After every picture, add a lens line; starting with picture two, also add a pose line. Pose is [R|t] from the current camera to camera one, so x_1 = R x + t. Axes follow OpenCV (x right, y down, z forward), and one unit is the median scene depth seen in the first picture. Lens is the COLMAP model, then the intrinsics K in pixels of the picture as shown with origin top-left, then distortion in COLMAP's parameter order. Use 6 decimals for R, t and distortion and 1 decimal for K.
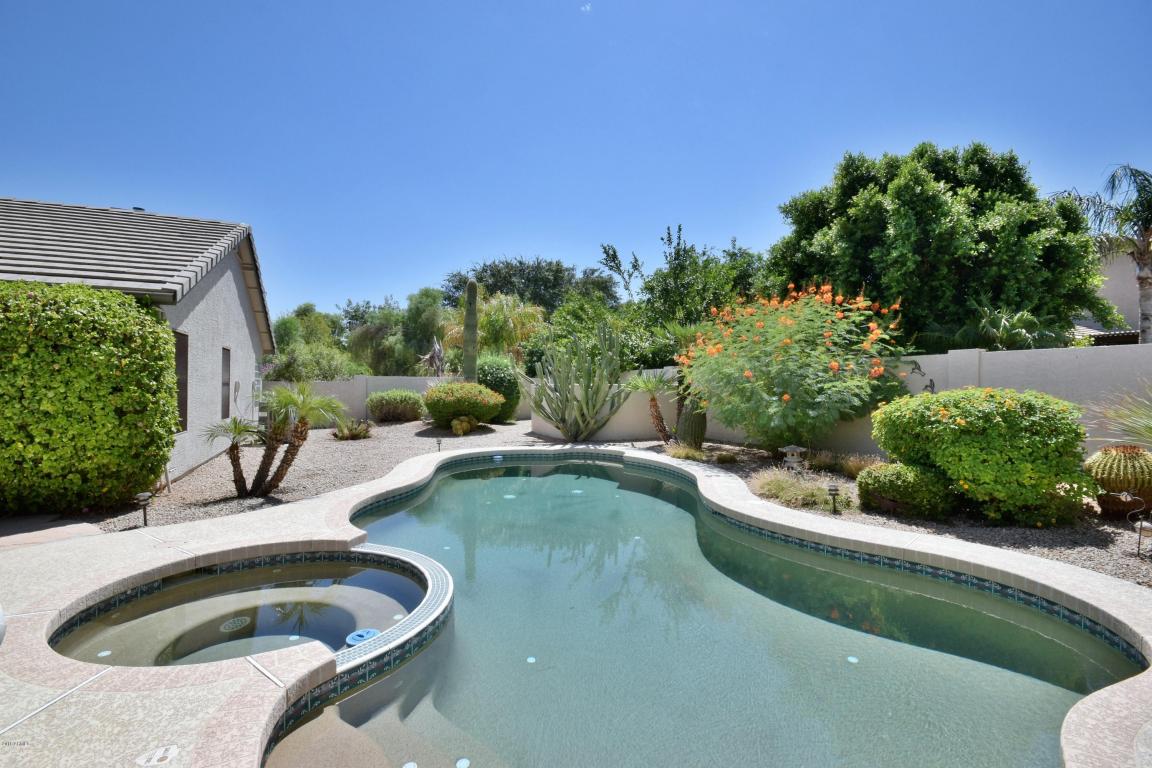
lens RADIAL K [[510.2, 0, 545.5], [0, 510.2, 386.5], [0, 0, 1]] dist [0.007505, -0.011350]
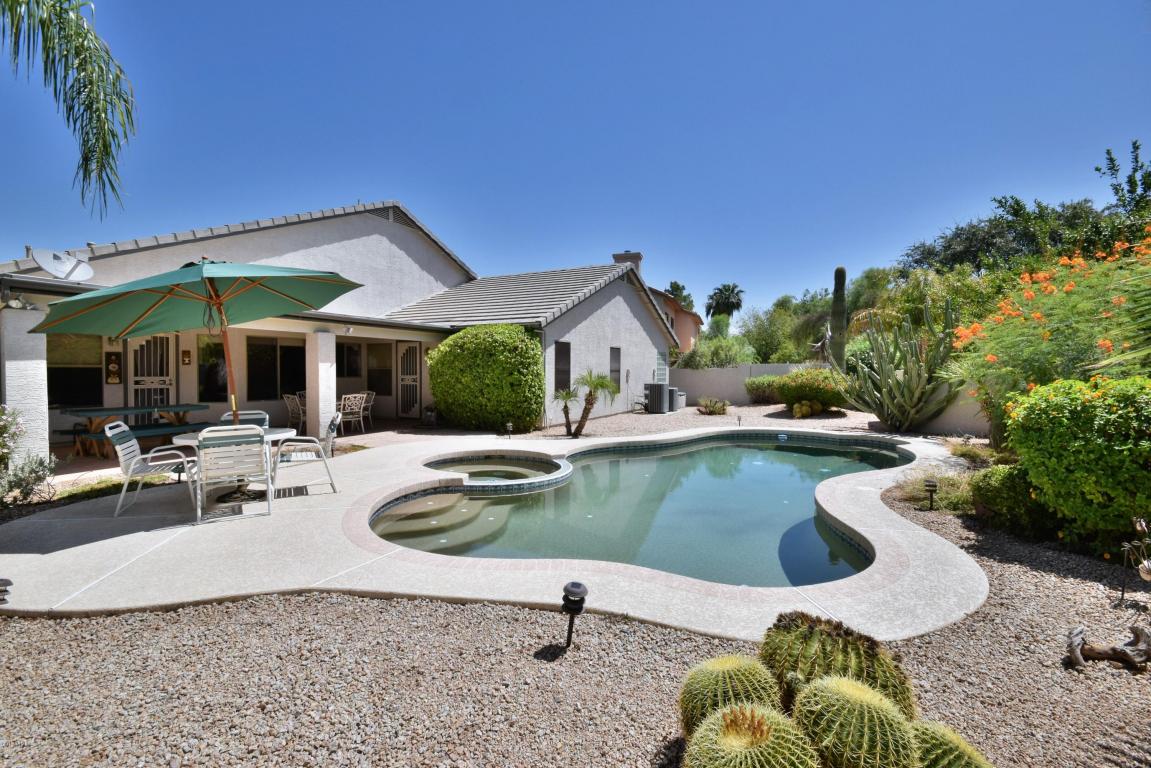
lens RADIAL K [[509.8, 0, 584.5], [0, 509.8, 385.0], [0, 0, 1]] dist [0.007505, -0.011350]
pose [[0.631508, 0.017501, -0.775172, 0.481266], [0.000075, 0.999744, 0.022633, 0.002344], [0.775369, -0.014351, 0.631345, -0.036828]]
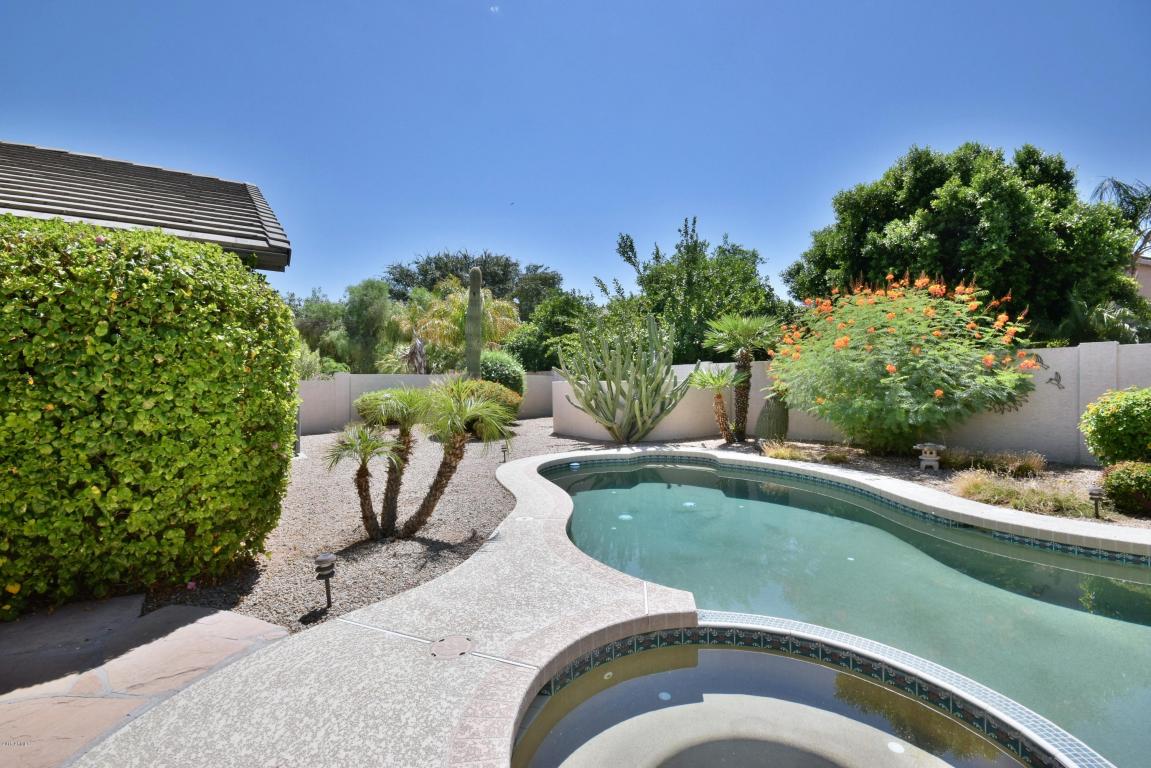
lens RADIAL K [[509.8, 0, 566.8], [0, 509.8, 384.4], [0, 0, 1]] dist [0.007505, -0.011350]
pose [[0.985077, -0.010524, 0.171790, -0.277527], [0.010266, 0.999944, 0.002390, -0.002024], [-0.171805, -0.000590, 0.985131, 0.148661]]
